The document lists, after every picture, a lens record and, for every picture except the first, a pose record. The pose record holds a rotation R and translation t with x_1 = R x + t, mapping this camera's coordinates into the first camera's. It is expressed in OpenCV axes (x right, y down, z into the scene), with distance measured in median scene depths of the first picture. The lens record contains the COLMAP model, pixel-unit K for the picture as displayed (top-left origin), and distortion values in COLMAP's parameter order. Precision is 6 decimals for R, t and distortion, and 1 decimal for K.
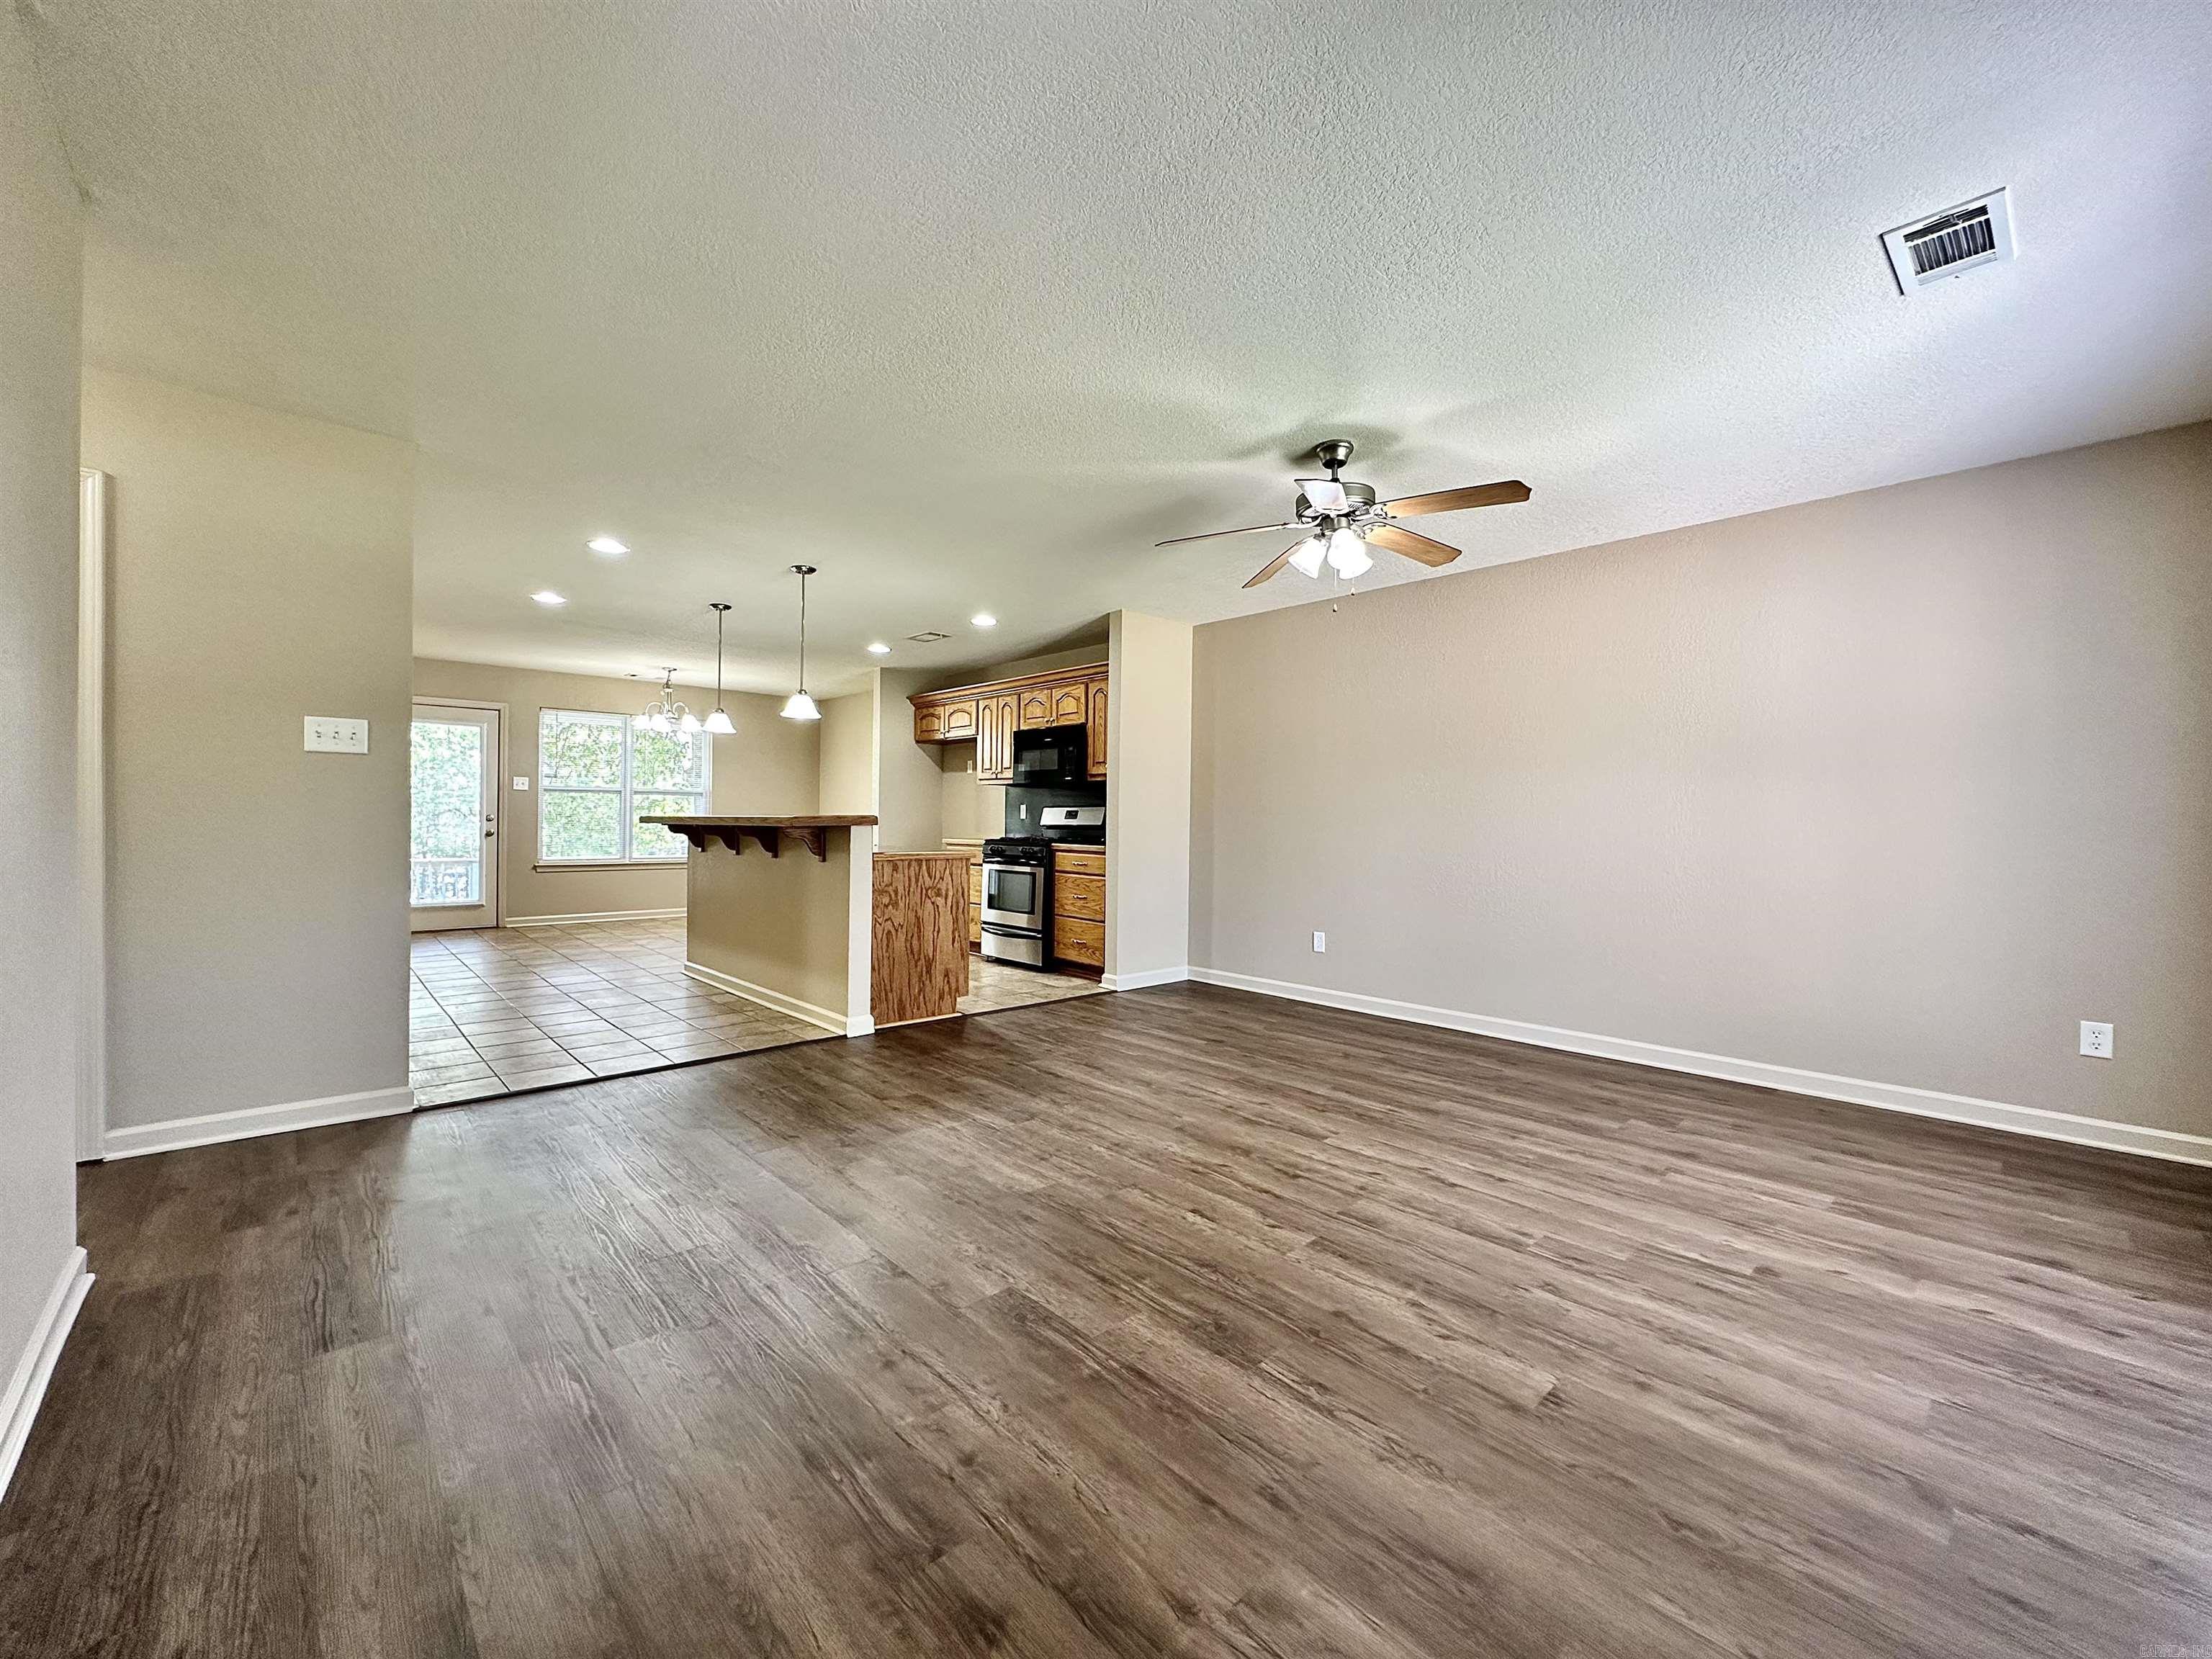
lens RADIAL K [[883.3, 0, 1105.7], [0, 883.3, 827.4], [0, 0, 1]] dist [-0.003068, 0.000396]
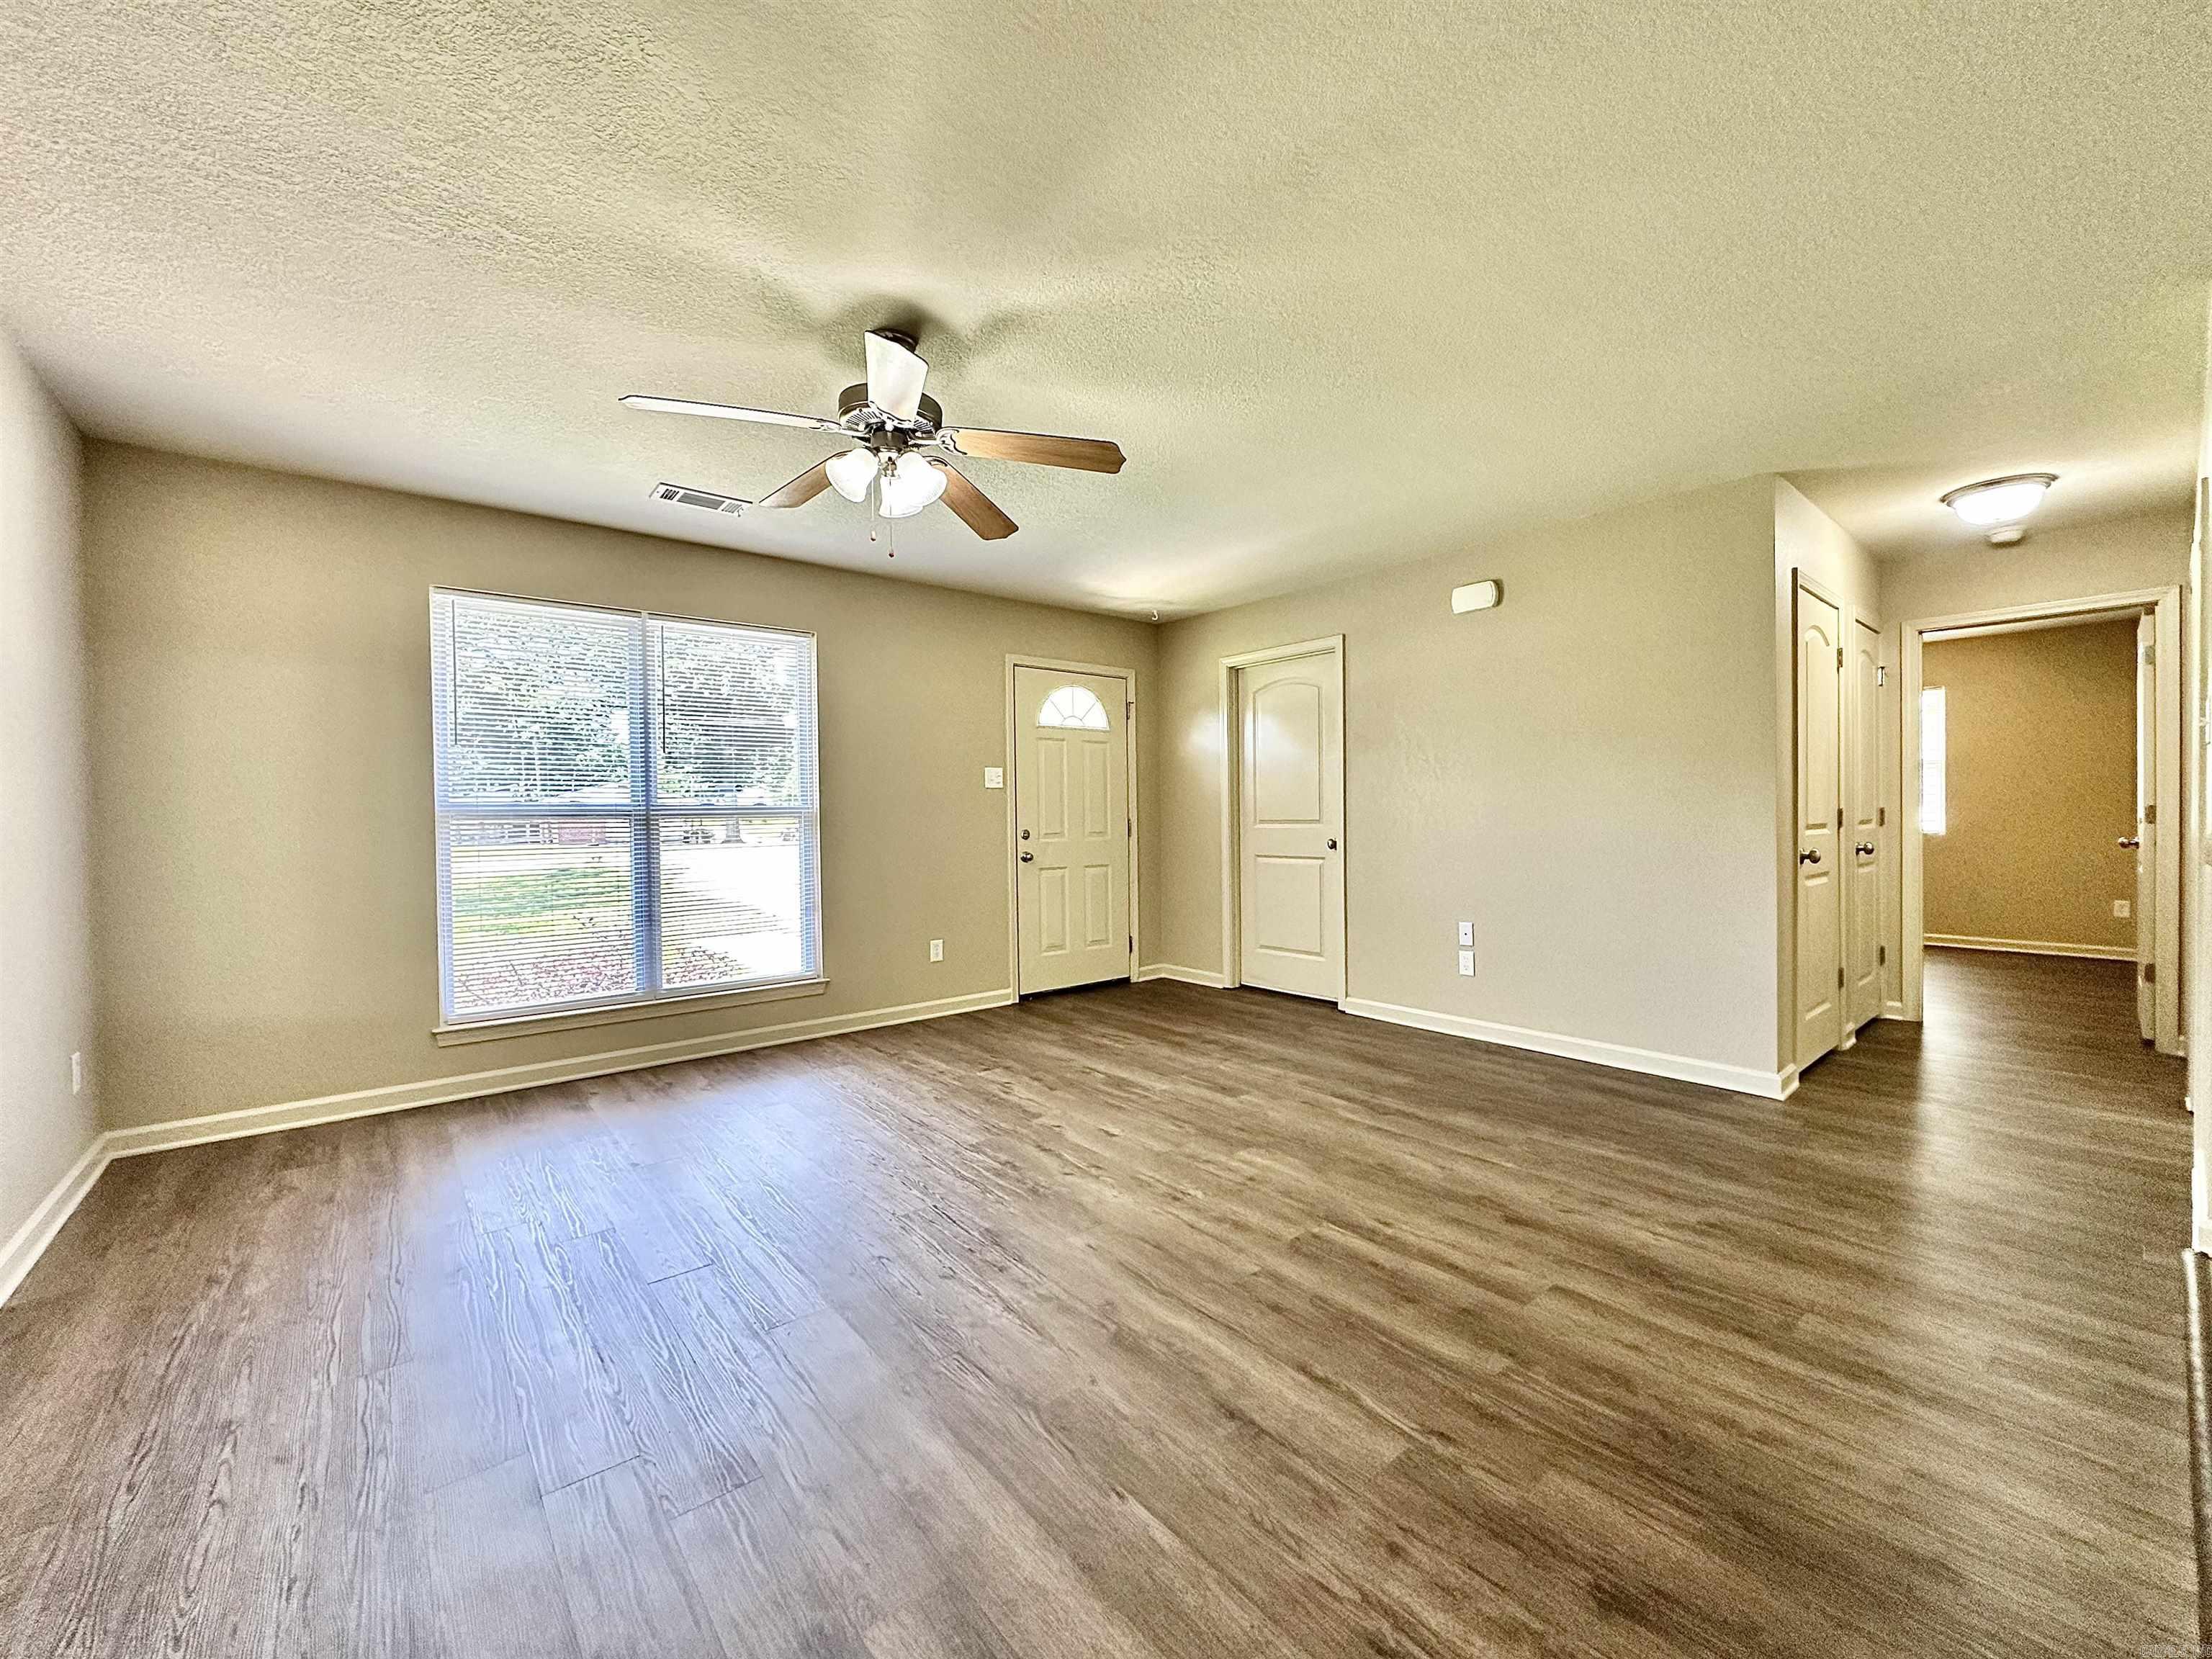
lens RADIAL K [[883.3, 0, 1105.7], [0, 883.3, 827.4], [0, 0, 1]] dist [-0.003068, 0.000396]
pose [[-0.998510, -0.001974, 0.054532, 0.028491], [-0.000771, 0.999756, 0.022075, -0.024958], [-0.054562, 0.022000, -0.998268, 1.544885]]
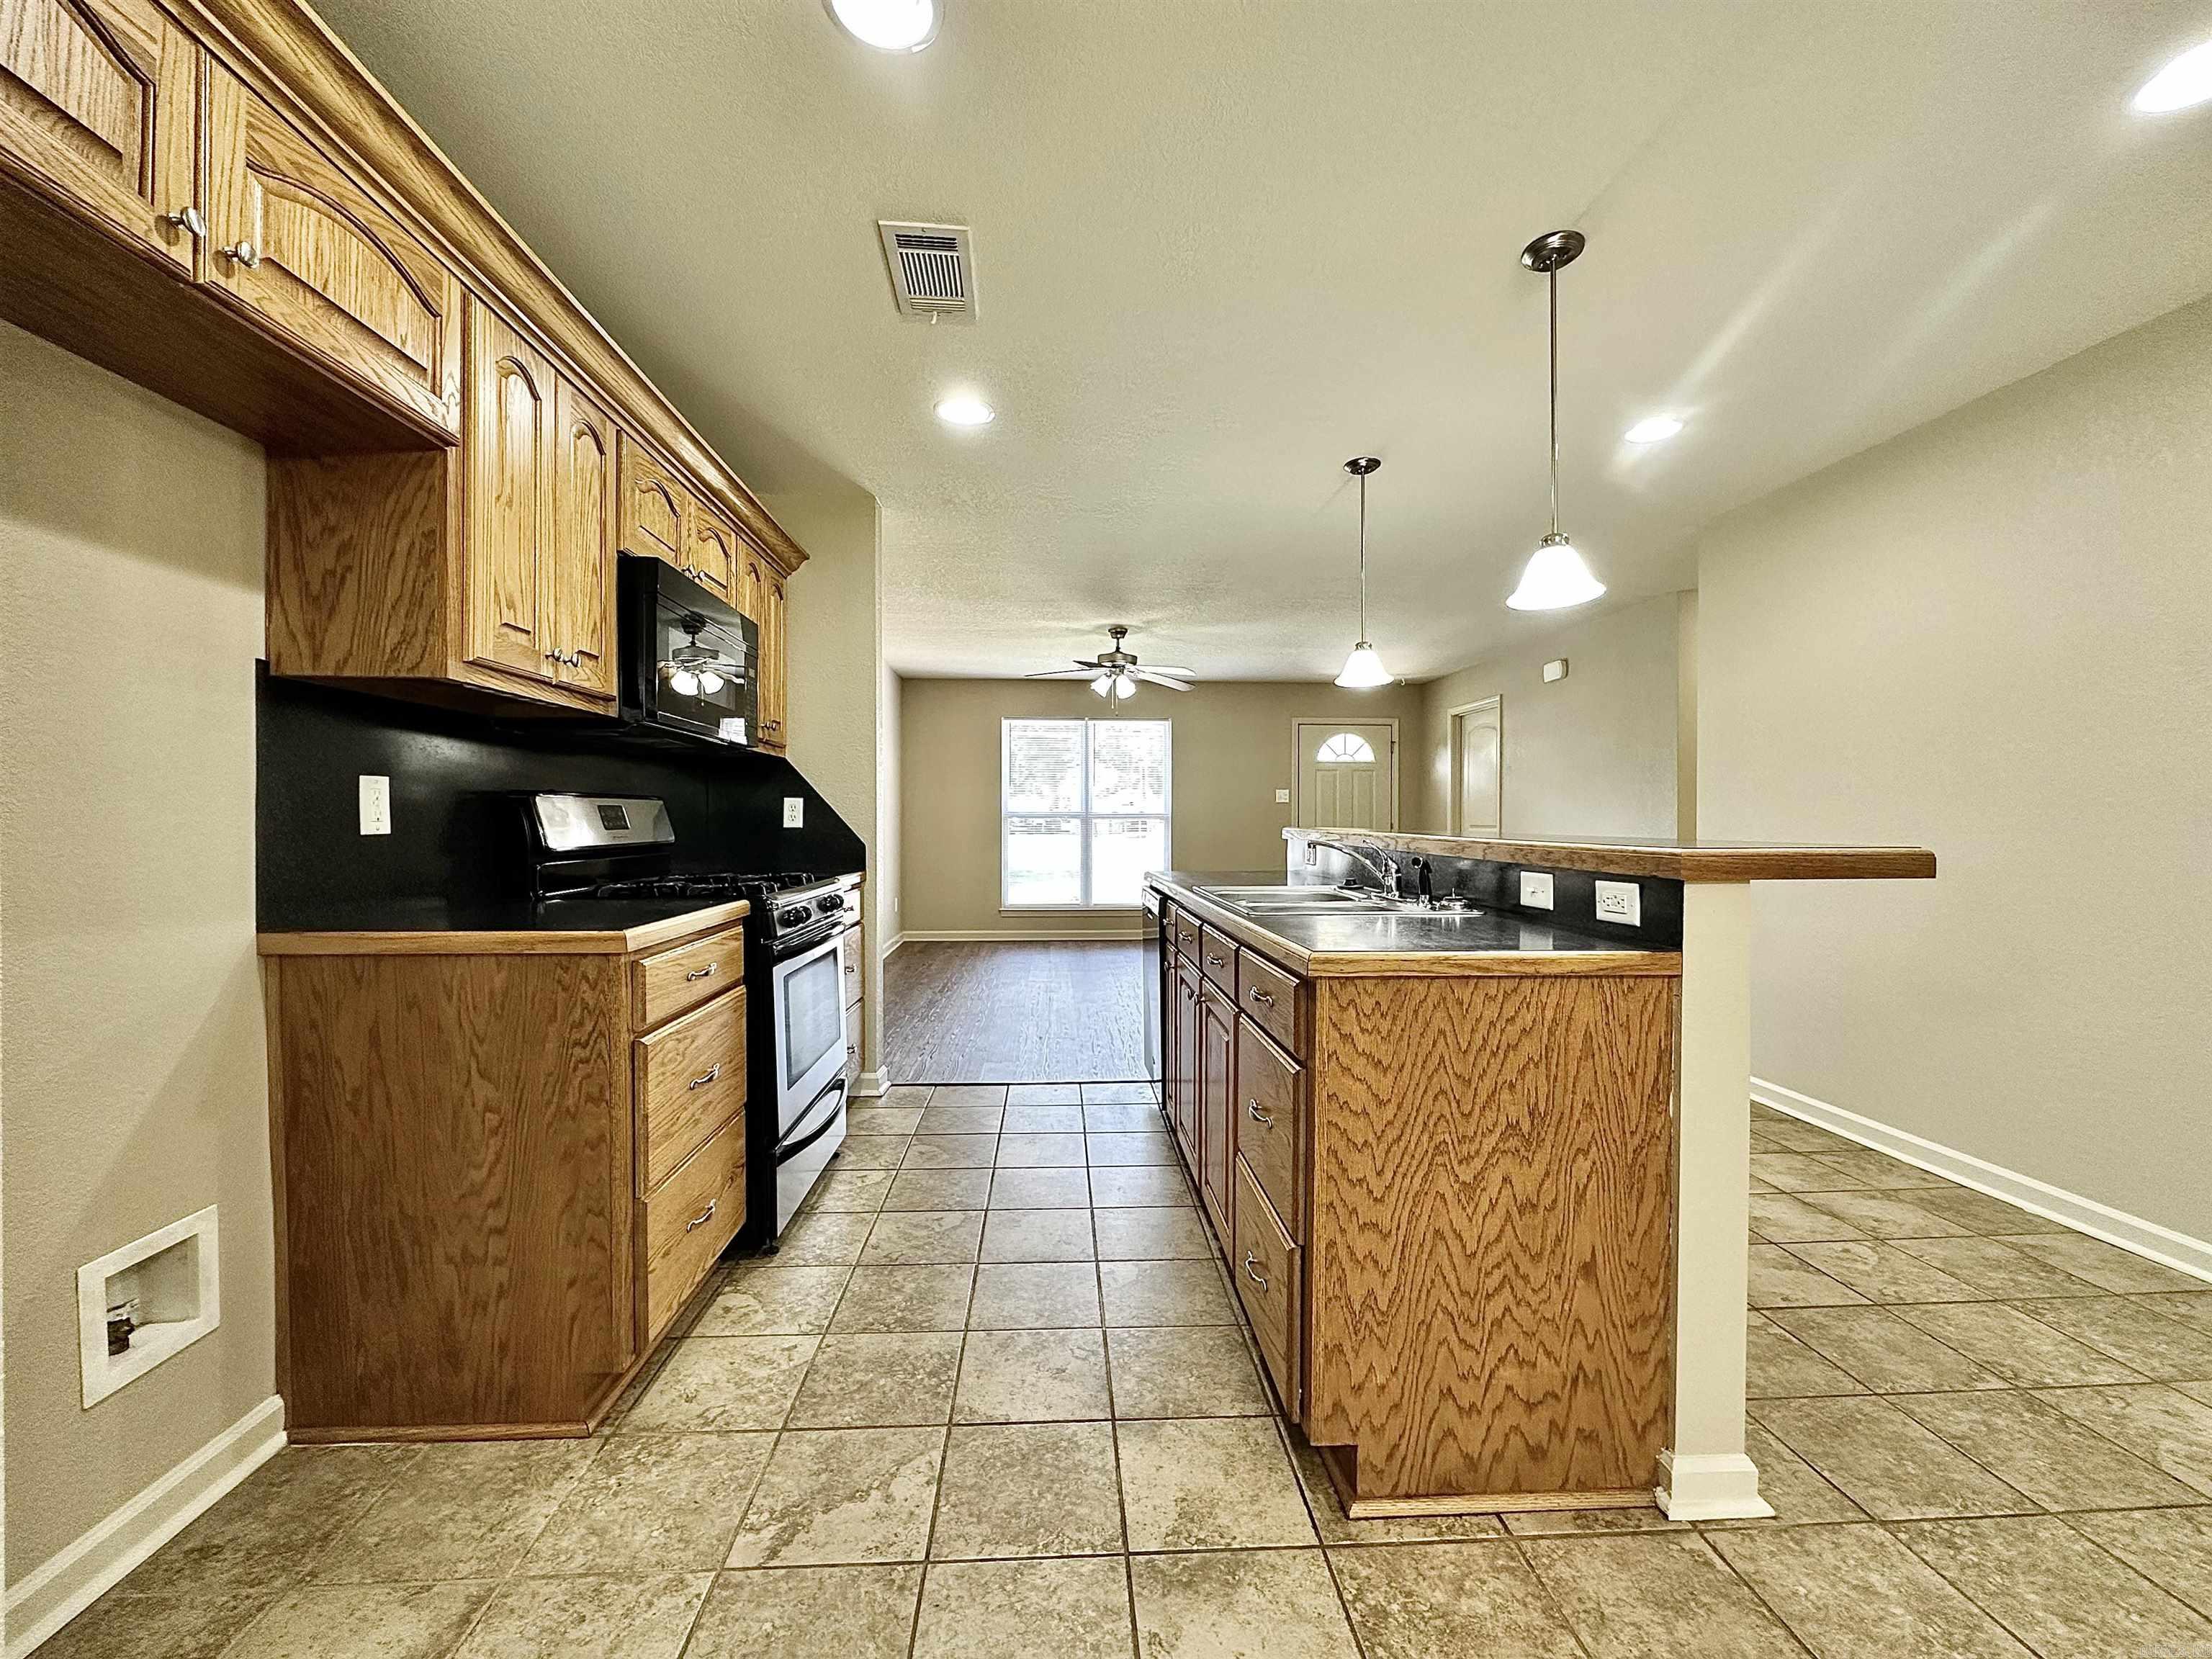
lens RADIAL K [[883.3, 0, 1105.7], [0, 883.3, 827.4], [0, 0, 1]] dist [-0.003068, 0.000396]
pose [[-0.771259, -0.018933, 0.636239, -0.830801], [-0.007447, 0.999758, 0.020723, -0.036859], [-0.636477, 0.011244, -0.771213, 2.192344]]
